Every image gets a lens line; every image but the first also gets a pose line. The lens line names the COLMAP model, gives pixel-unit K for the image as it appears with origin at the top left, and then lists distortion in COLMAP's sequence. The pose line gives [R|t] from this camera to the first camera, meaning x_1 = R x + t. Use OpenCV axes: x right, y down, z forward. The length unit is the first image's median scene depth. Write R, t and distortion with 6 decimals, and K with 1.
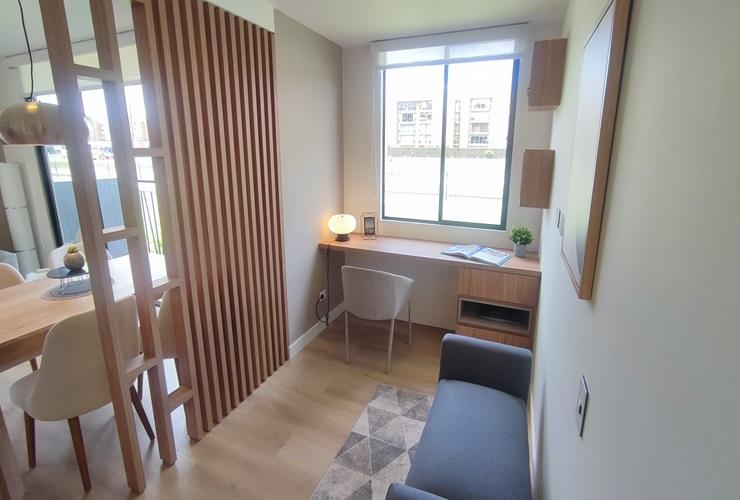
lens RADIAL K [[362.2, 0, 368.6], [0, 362.2, 226.9], [0, 0, 1]] dist [-0.003195, 0.000256]
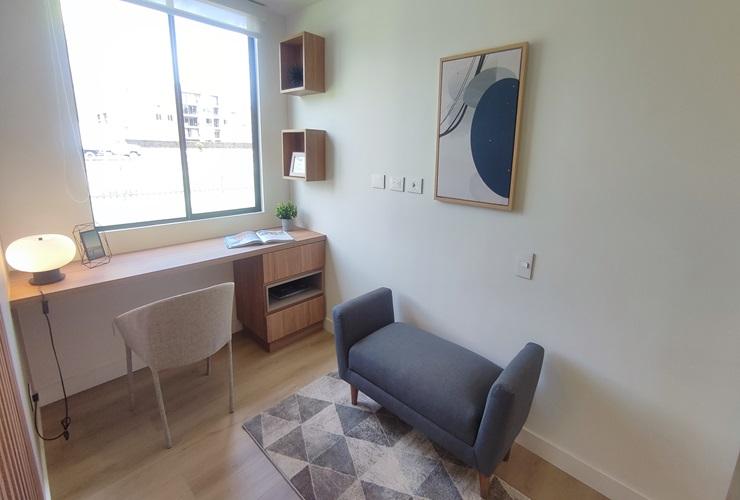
lens RADIAL K [[352.9, 0, 371.6], [0, 352.9, 232.3], [0, 0, 1]] dist [0.000247, 0.000770]
pose [[0.309186, -0.210633, 0.927382, -0.491040], [0.185697, 0.969764, 0.158348, -0.036052], [-0.932695, 0.123253, 0.338951, 0.424825]]
